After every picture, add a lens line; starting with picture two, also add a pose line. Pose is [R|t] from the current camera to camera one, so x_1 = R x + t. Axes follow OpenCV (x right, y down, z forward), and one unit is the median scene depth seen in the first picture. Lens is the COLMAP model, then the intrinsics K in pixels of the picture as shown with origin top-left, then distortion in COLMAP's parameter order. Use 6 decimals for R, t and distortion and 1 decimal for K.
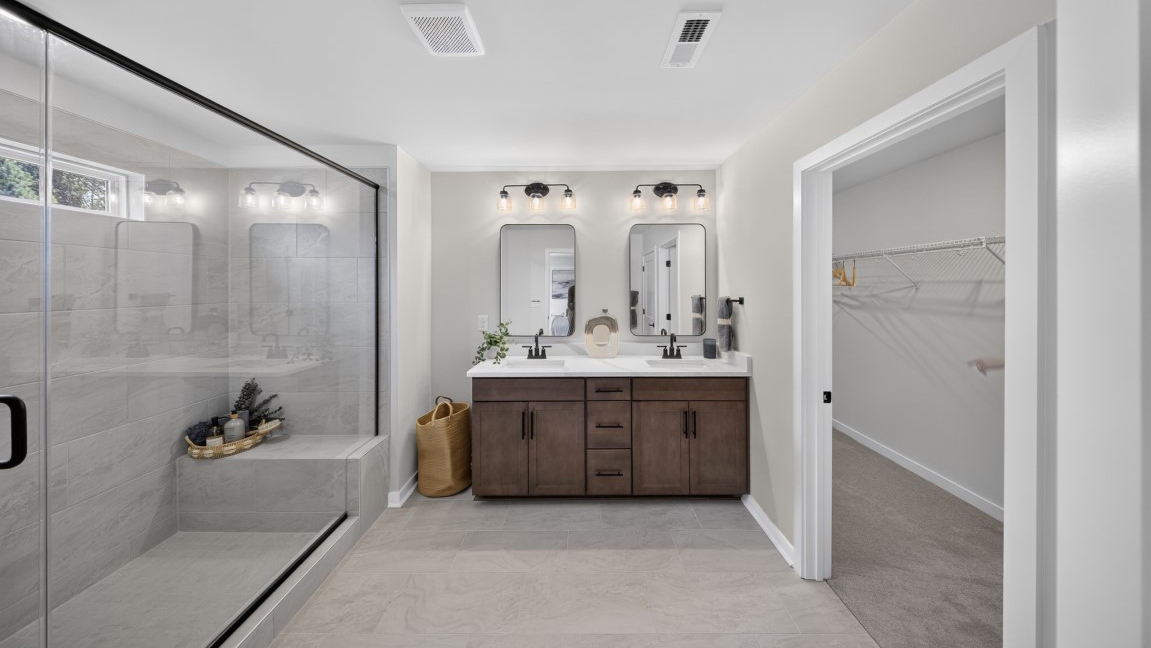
lens RADIAL K [[344.1, 0, 578.0], [0, 344.1, 283.6], [0, 0, 1]] dist [-0.000171, -0.000061]
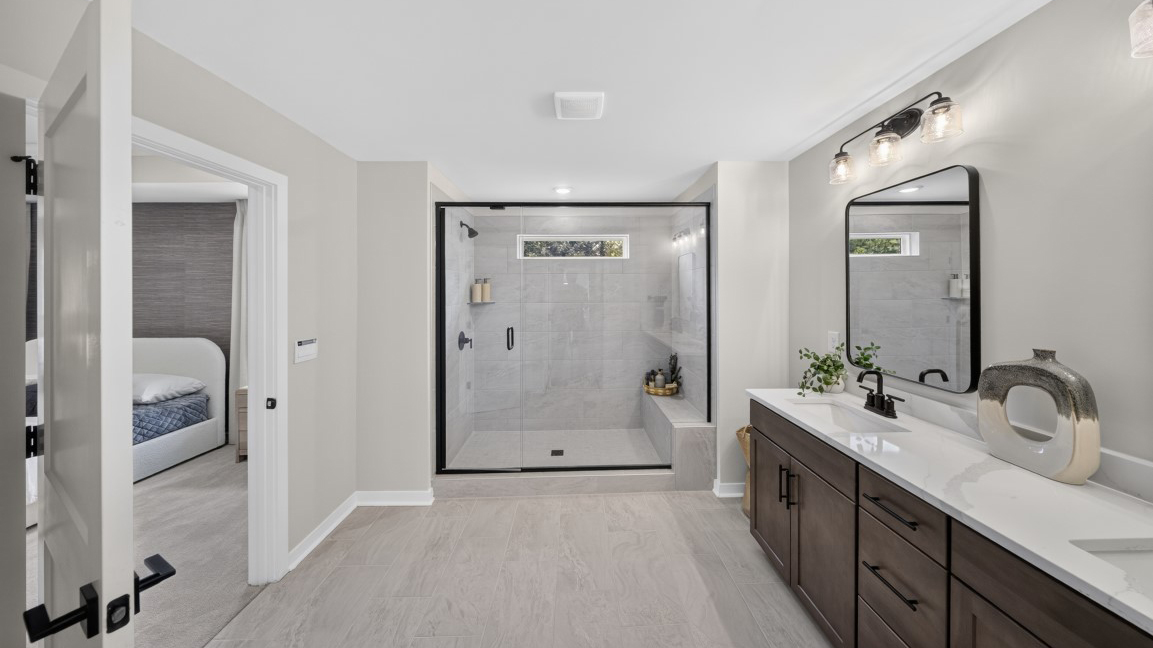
lens RADIAL K [[341.9, 0, 577.3], [0, 341.9, 291.2], [0, 0, 1]] dist [0.000403, -0.000056]
pose [[0.024611, 0.001198, -0.999696, 0.542855], [0.015840, 0.999873, 0.001588, -0.002940], [0.999572, -0.015874, 0.024588, 0.546330]]
